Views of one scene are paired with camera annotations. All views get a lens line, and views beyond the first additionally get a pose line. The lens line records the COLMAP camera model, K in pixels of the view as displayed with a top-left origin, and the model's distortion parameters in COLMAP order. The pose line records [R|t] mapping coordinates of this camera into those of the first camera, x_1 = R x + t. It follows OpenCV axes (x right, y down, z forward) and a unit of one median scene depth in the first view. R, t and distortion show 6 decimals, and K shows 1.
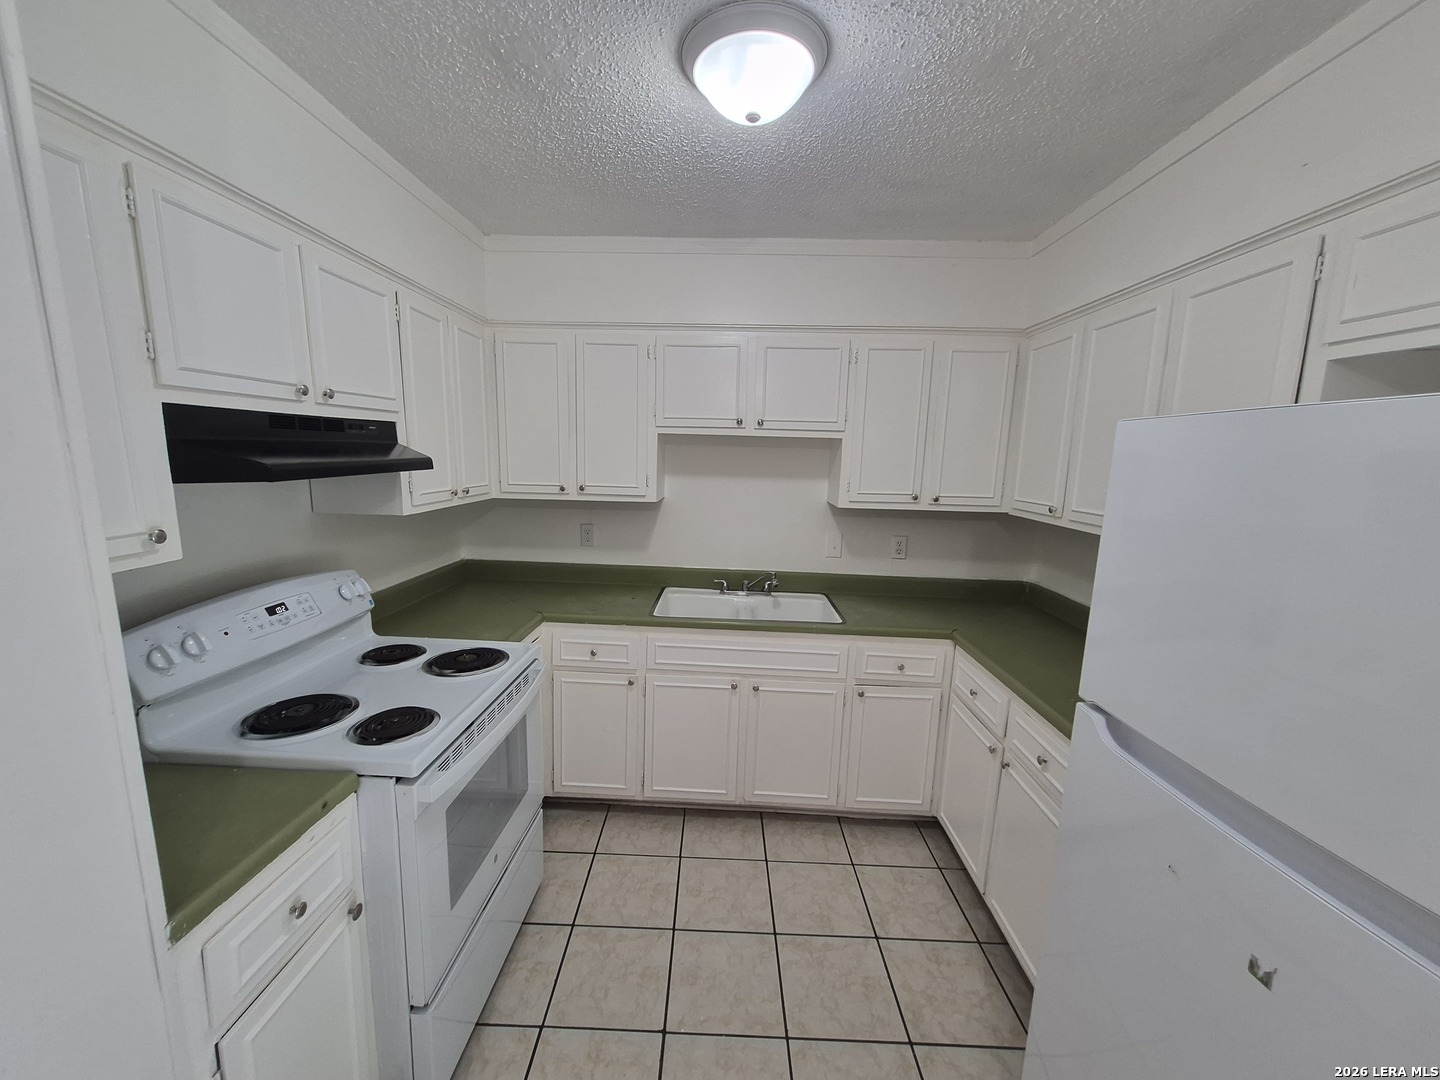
lens RADIAL K [[562.9, 0, 704.6], [0, 562.9, 547.5], [0, 0, 1]] dist [0.006309, -0.001648]
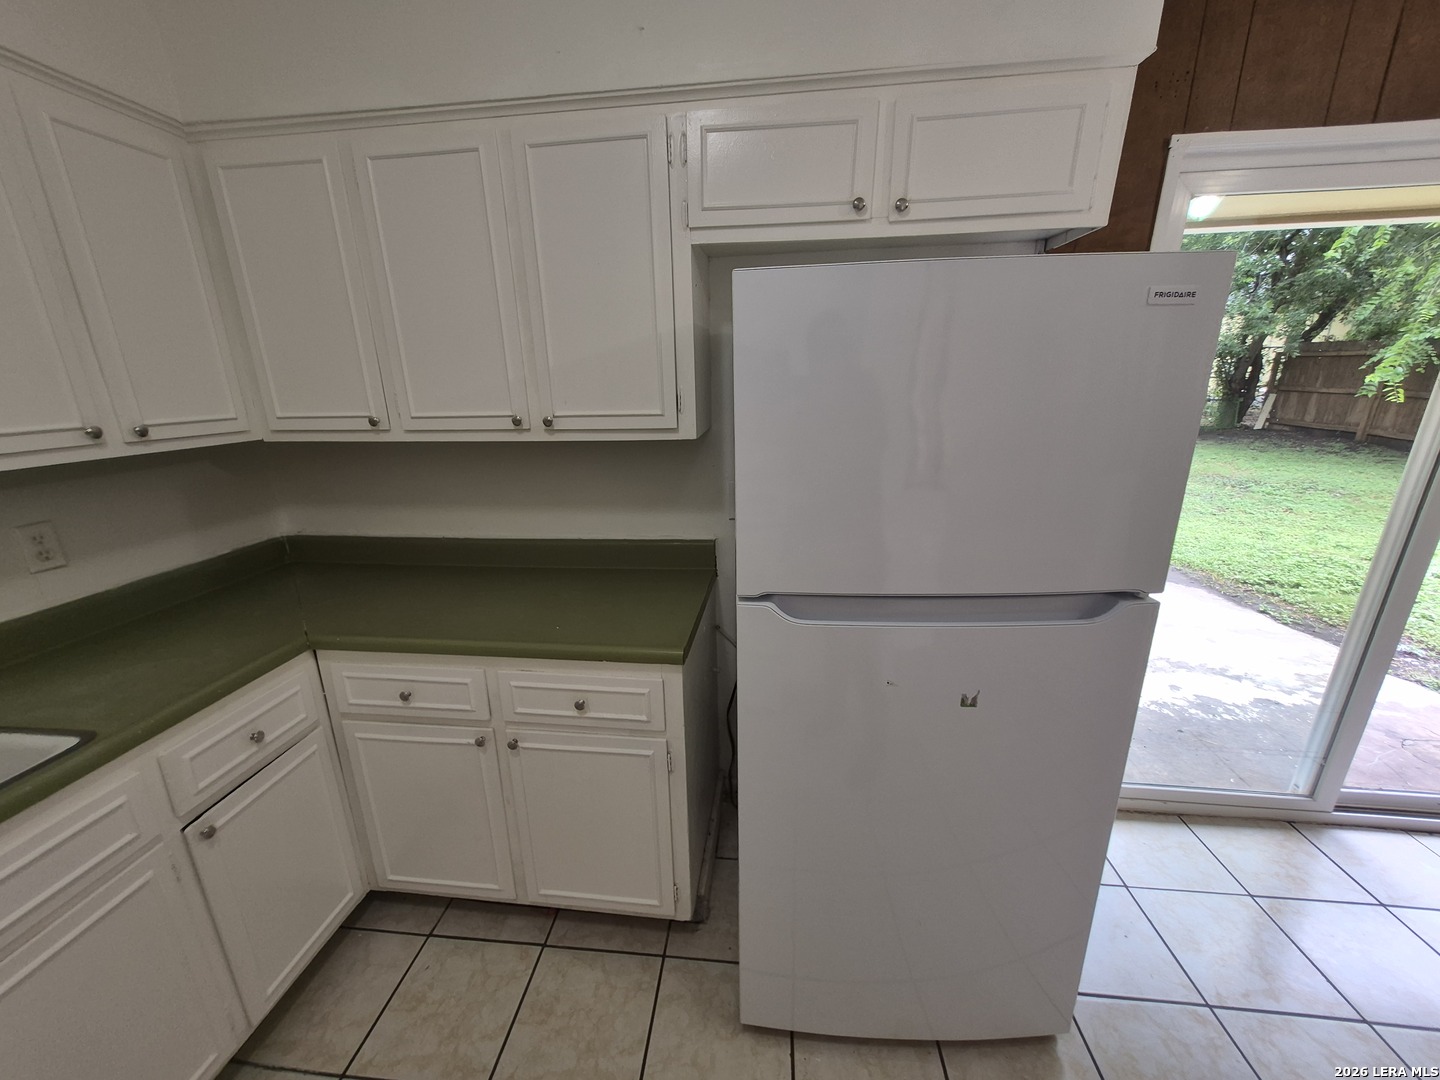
lens RADIAL K [[562.9, 0, 711.3], [0, 562.9, 543.6], [0, 0, 1]] dist [0.006309, -0.001648]
pose [[0.079004, -0.308077, 0.948075, -0.084116], [0.189045, 0.938421, 0.289186, -0.042300], [-0.978785, 0.156382, 0.132379, 0.451150]]
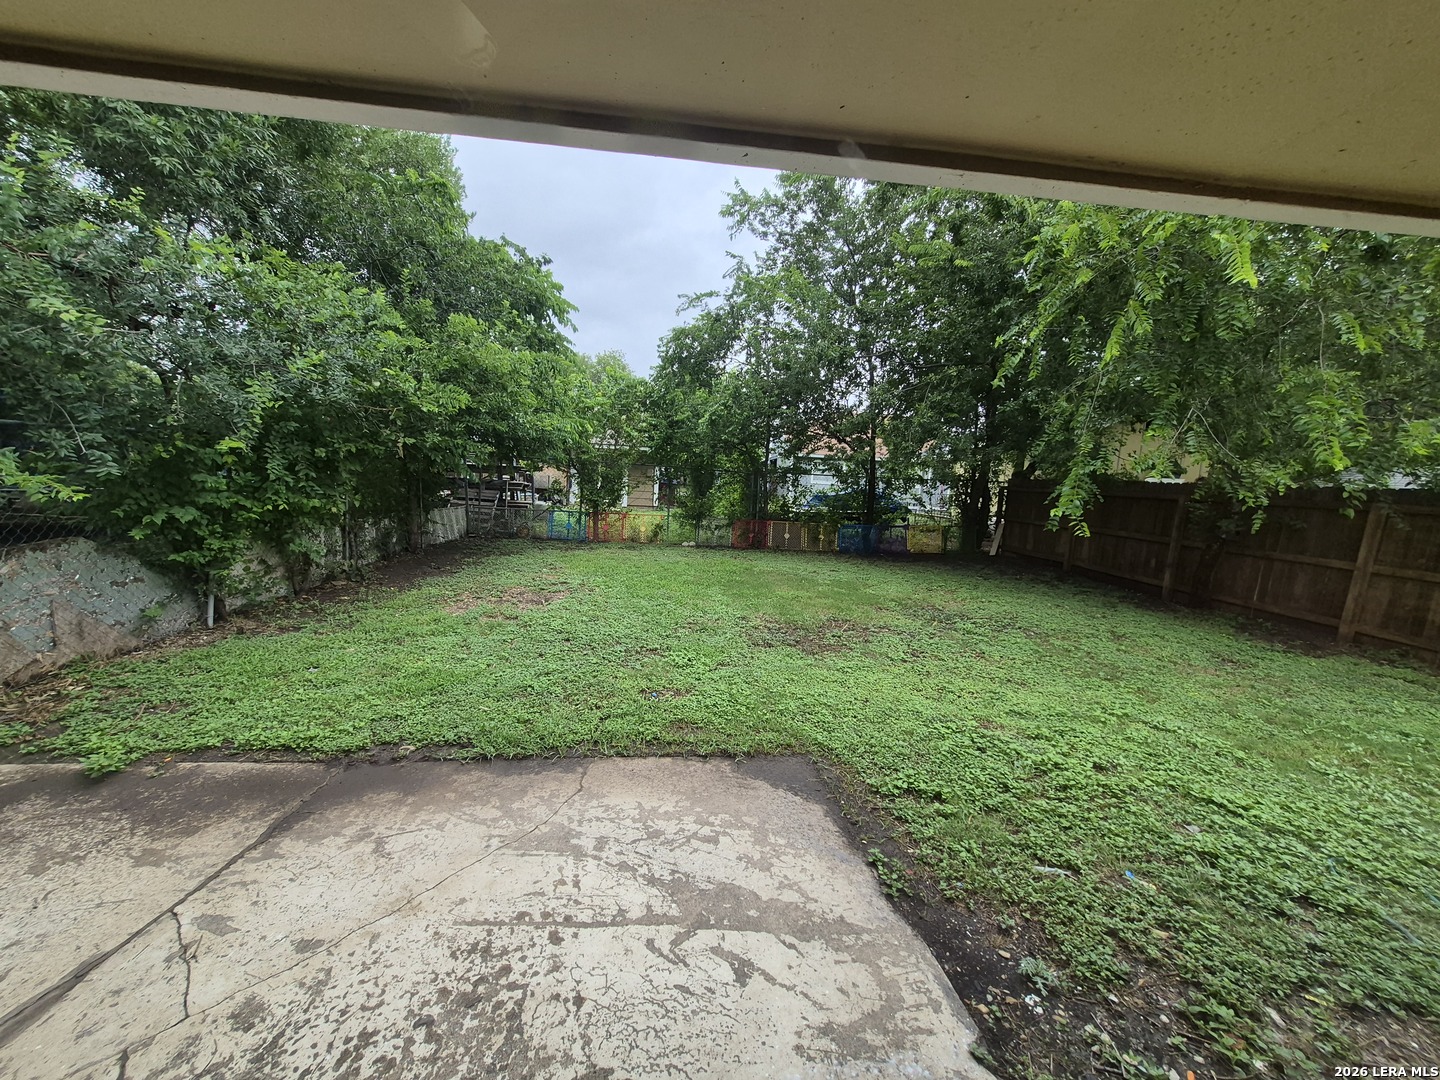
lens RADIAL K [[562.9, 0, 709.6], [0, 562.9, 554.6], [0, 0, 1]] dist [0.006309, -0.001648]
pose [[-0.154872, -0.149933, 0.976491, 0.667977], [0.121011, 0.978095, 0.169372, 0.159713], [-0.980495, 0.144397, -0.133336, -0.531675]]
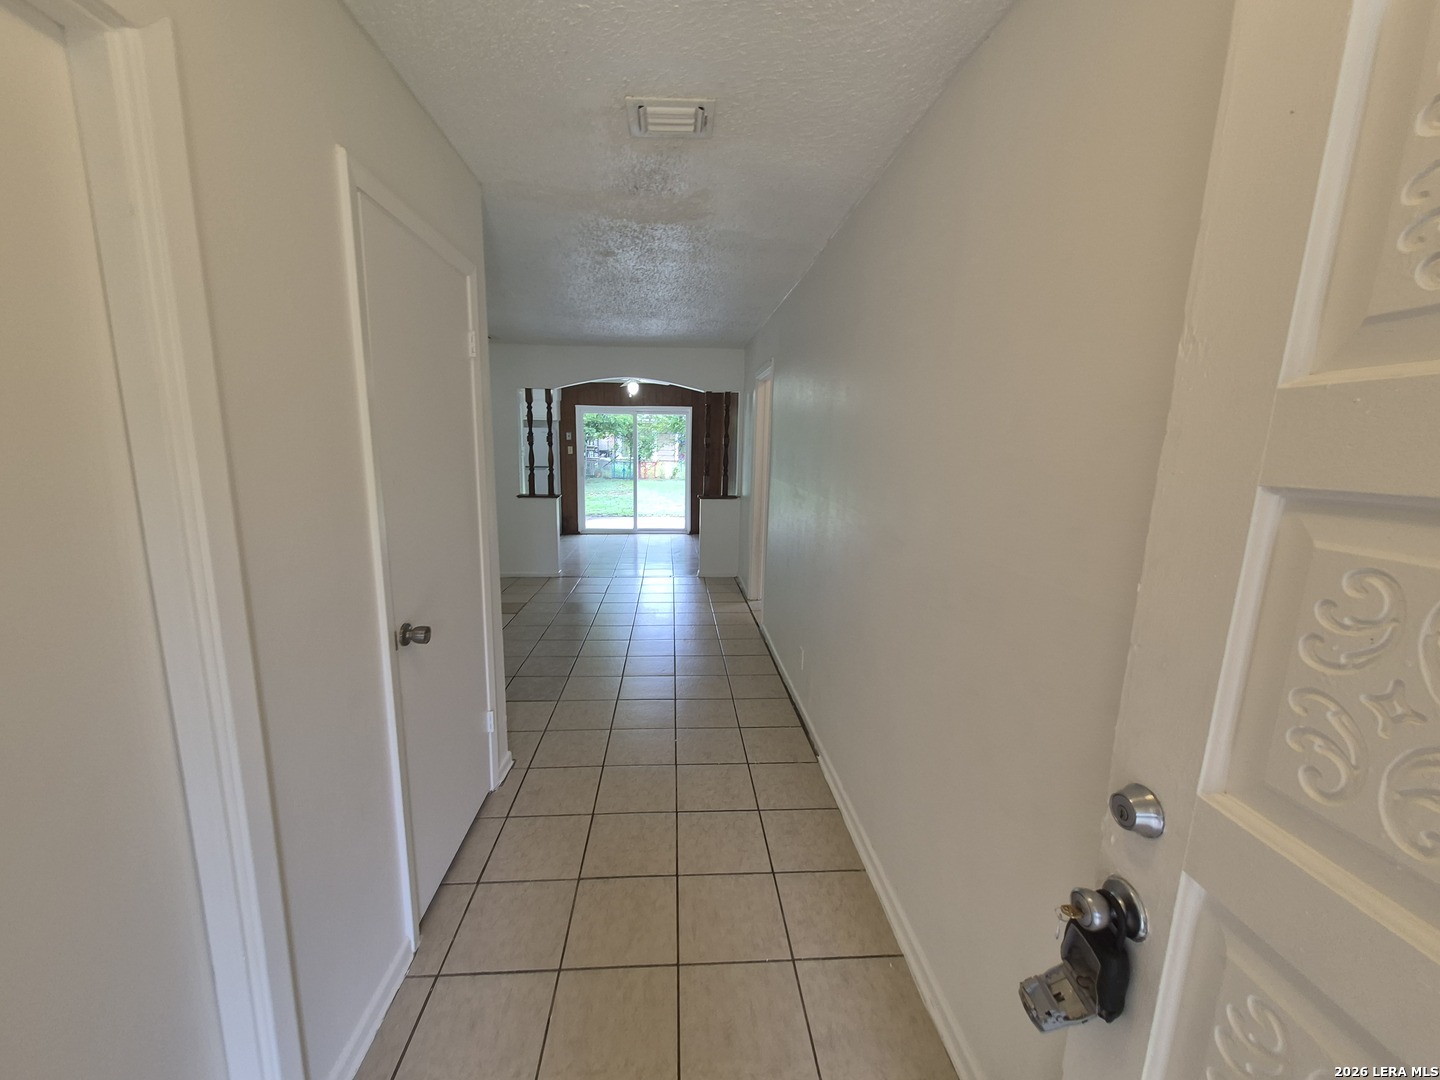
lens RADIAL K [[562.9, 0, 706.3], [0, 562.9, 543.7], [0, 0, 1]] dist [0.006309, -0.001648]
pose [[-0.101926, -0.196607, 0.975170, -3.387901], [0.149735, 0.966075, 0.210423, 0.054125], [-0.983458, 0.167465, -0.069029, -0.460903]]
